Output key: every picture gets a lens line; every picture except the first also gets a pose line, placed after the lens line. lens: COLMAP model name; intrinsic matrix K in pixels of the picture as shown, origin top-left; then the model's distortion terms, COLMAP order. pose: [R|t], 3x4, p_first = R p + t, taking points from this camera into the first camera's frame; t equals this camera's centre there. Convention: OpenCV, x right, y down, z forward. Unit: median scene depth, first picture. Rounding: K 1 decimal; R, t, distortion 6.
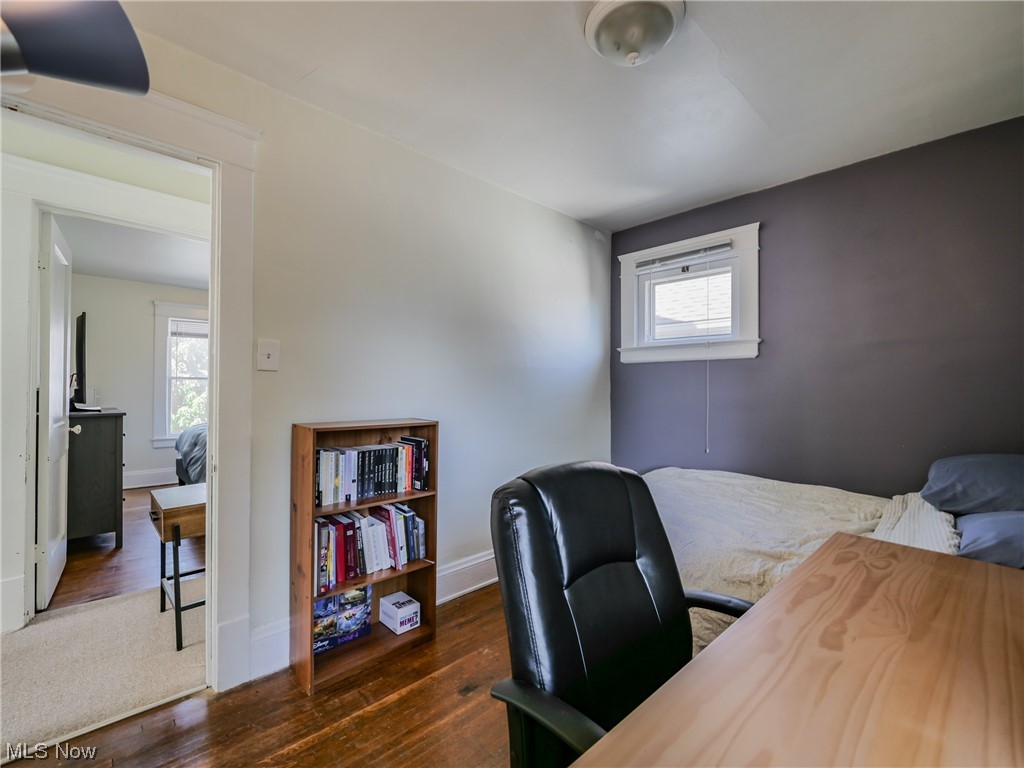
lens RADIAL K [[453.2, 0, 505.2], [0, 453.2, 384.6], [0, 0, 1]] dist [-0.002126, -0.000365]
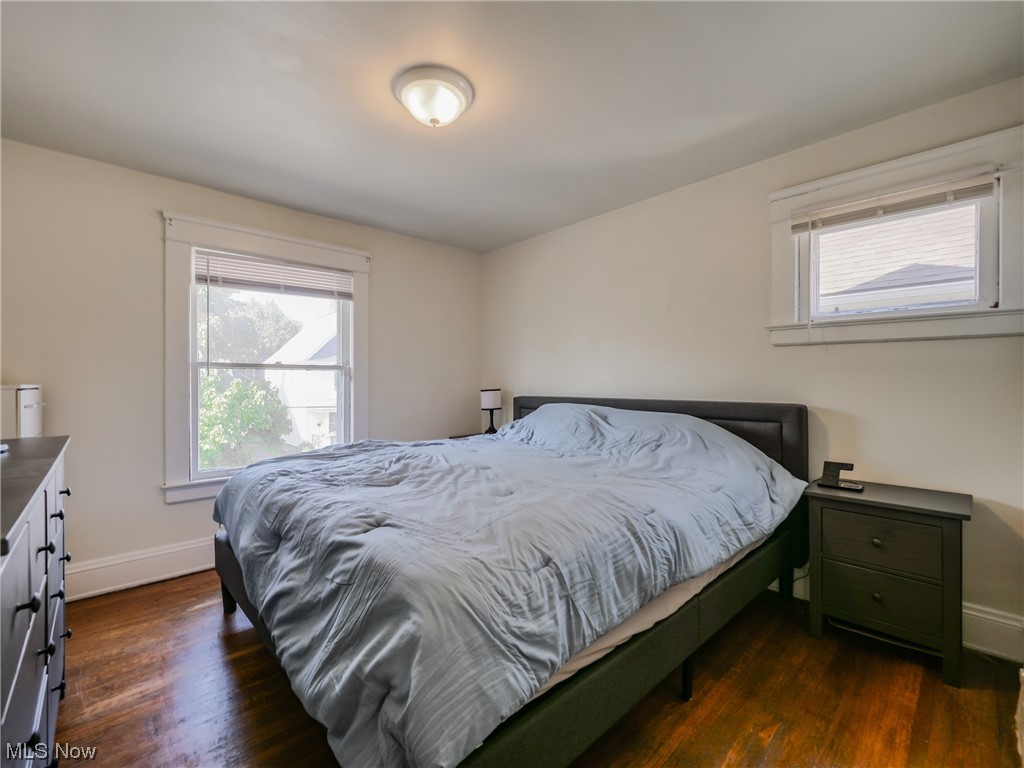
lens RADIAL K [[453.2, 0, 505.2], [0, 453.2, 384.6], [0, 0, 1]] dist [-0.002126, -0.000365]
pose [[0.999898, -0.004761, -0.013459, -0.385981], [0.004969, 0.999868, 0.015468, 0.000810], [0.013384, -0.015533, 0.999790, 0.495286]]
